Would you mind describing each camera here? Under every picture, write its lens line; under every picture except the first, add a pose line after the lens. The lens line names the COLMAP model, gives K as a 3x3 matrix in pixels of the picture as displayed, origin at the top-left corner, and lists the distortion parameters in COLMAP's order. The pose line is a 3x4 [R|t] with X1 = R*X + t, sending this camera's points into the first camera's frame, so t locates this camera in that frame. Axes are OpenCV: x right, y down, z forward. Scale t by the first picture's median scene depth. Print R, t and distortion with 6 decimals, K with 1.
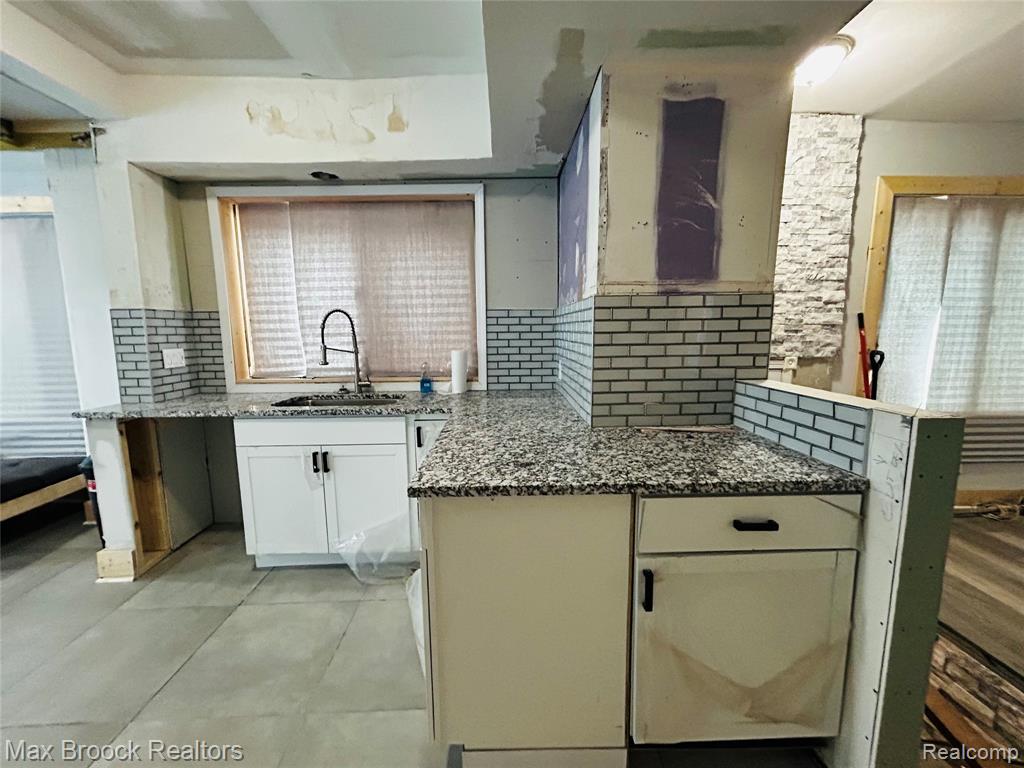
lens RADIAL K [[412.5, 0, 513.2], [0, 412.5, 383.2], [0, 0, 1]] dist [-0.000867, 0.000203]
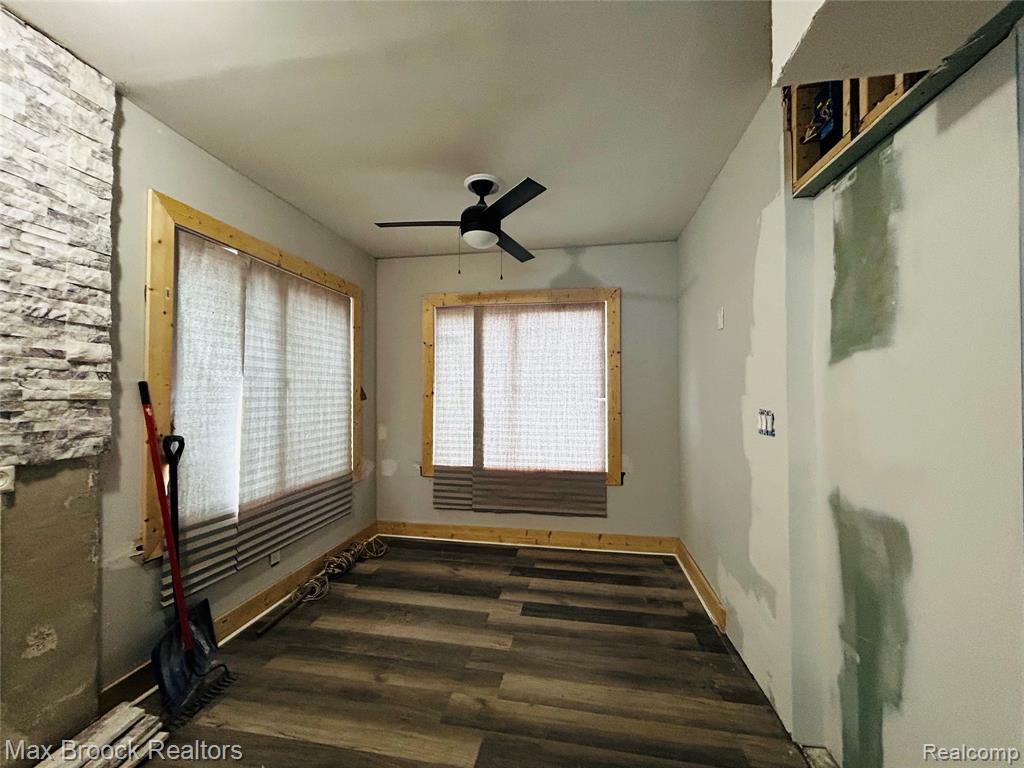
lens RADIAL K [[412.5, 0, 510.5], [0, 412.5, 384.7], [0, 0, 1]] dist [-0.000867, 0.000203]
pose [[0.194216, 0.020367, 0.980747, 0.325128], [0.127708, 0.990751, -0.045865, -0.062778], [-0.972610, 0.134157, 0.189819, 0.317518]]
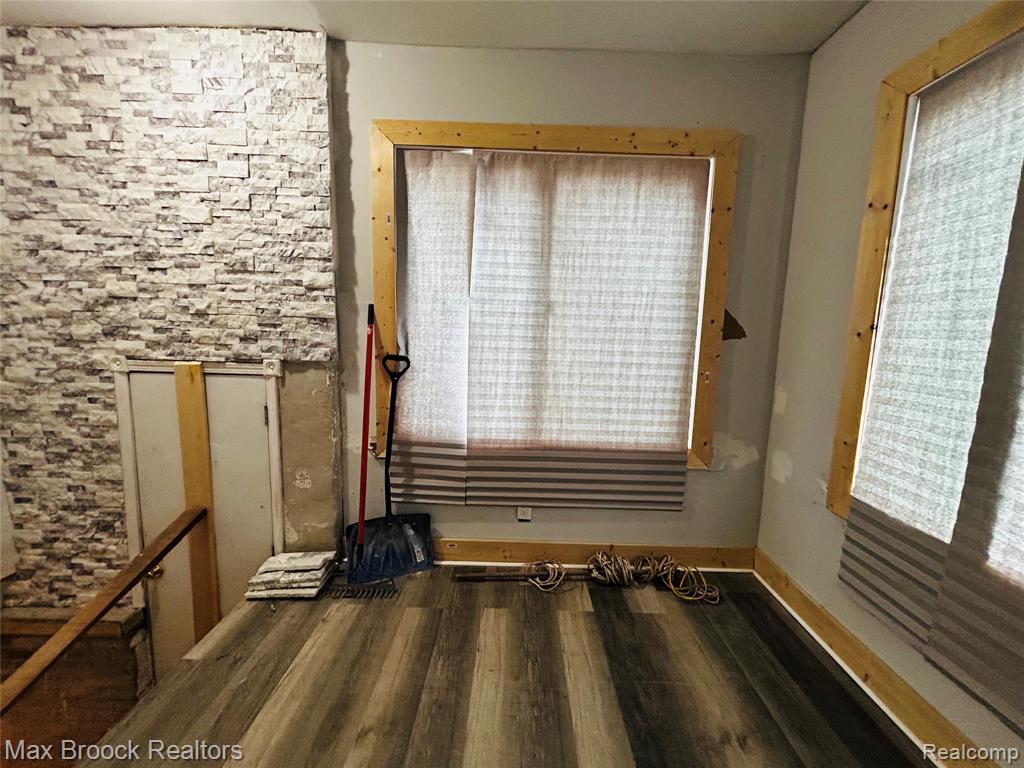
lens RADIAL K [[412.5, 0, 515.0], [0, 412.5, 384.3], [0, 0, 1]] dist [-0.000867, 0.000203]
pose [[0.999218, 0.035345, -0.017708, 1.174843], [-0.035273, 0.999368, 0.004351, -0.038216], [0.017851, -0.003723, 0.999834, 0.260750]]
